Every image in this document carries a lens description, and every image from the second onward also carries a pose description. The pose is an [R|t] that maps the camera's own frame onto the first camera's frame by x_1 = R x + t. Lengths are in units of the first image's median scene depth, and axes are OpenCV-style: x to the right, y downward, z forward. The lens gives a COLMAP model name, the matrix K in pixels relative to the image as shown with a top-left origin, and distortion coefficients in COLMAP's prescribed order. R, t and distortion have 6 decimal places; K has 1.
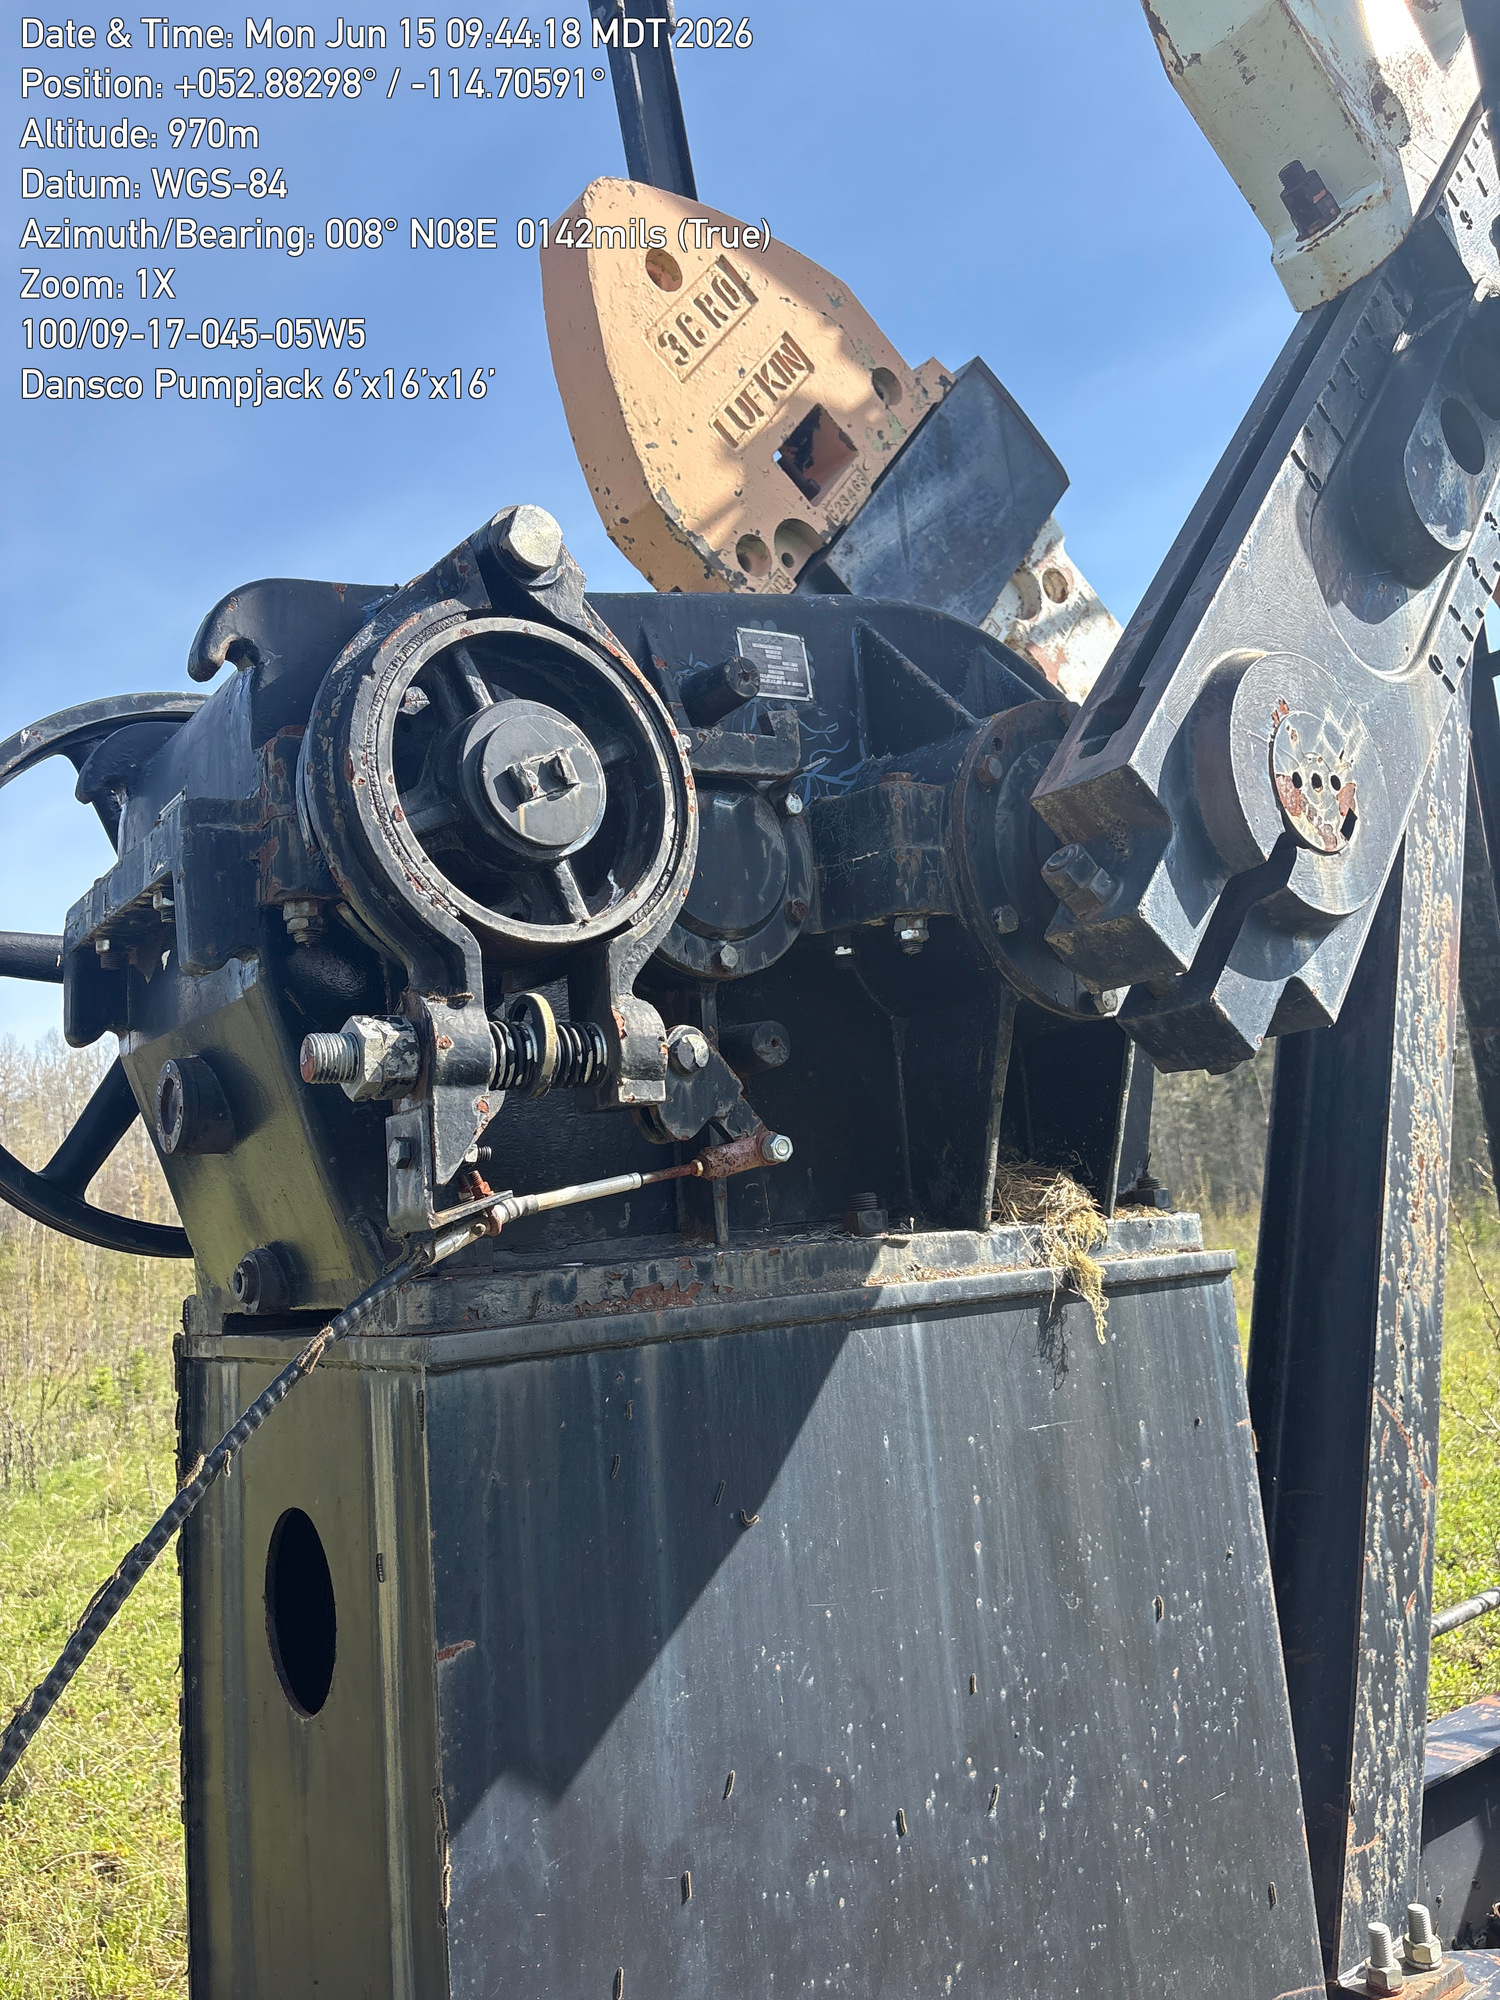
lens RADIAL K [[1528.9, 0, 750.0], [0, 1528.9, 1000.0], [0, 0, 1]] dist [0.002417, 0.001740]
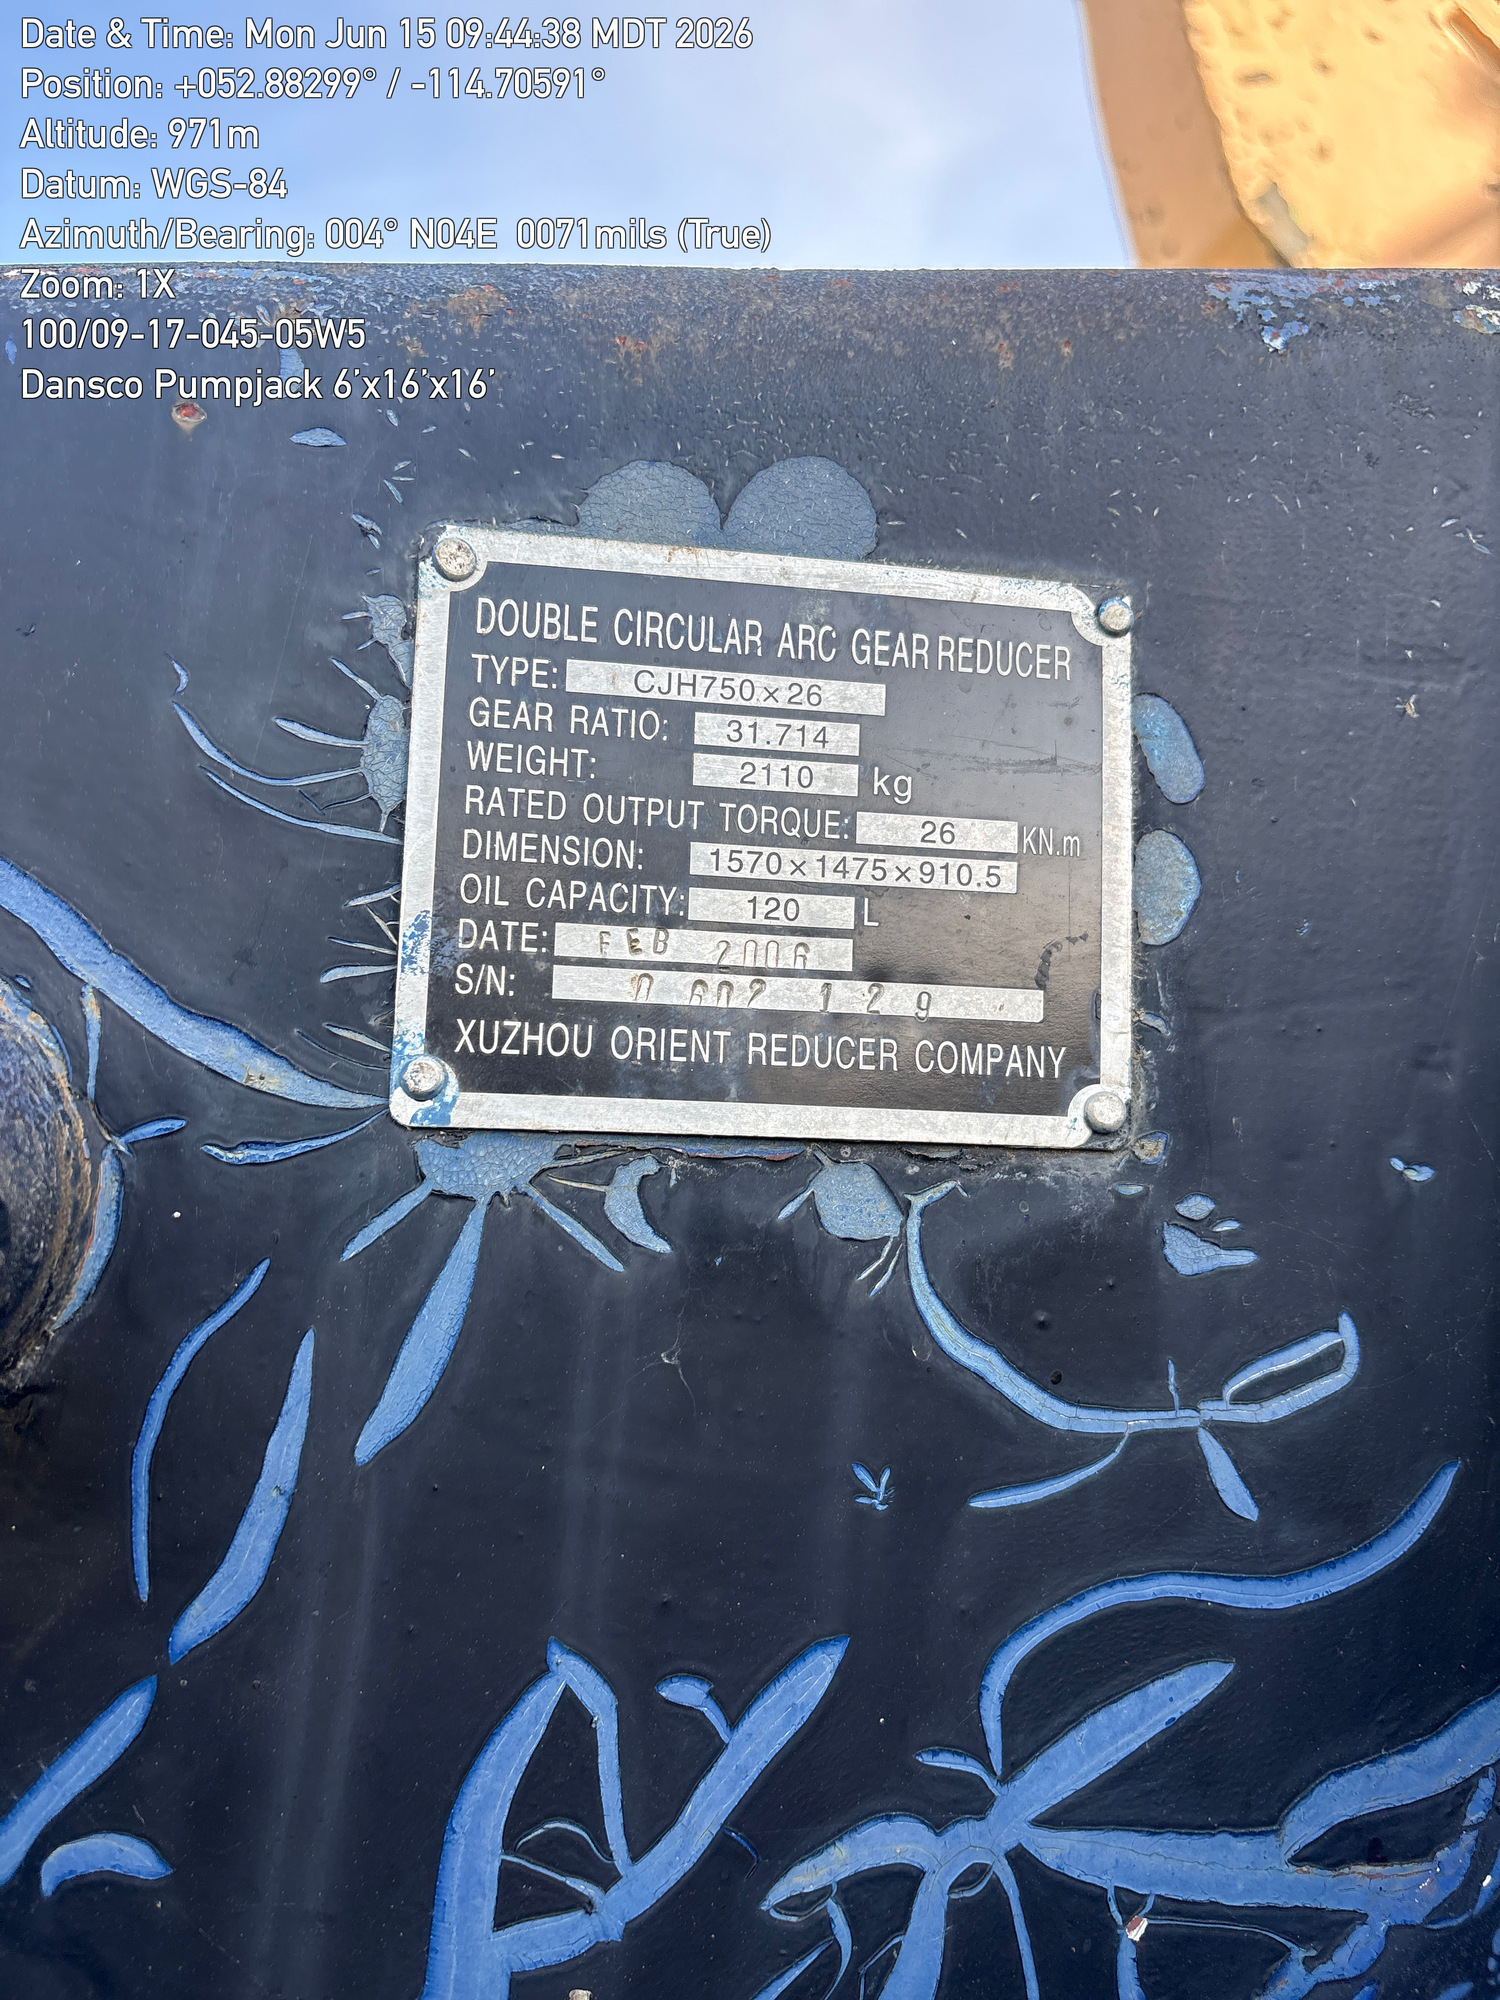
lens RADIAL K [[1528.9, 0, 750.0], [0, 1528.9, 1000.0], [0, 0, 1]] dist [0.002417, 0.001740]
pose [[0.867732, 0.123105, -0.481545, 0.070649], [-0.095675, 0.992093, 0.081222, -0.211953], [0.487737, -0.024407, 0.872649, 0.877536]]
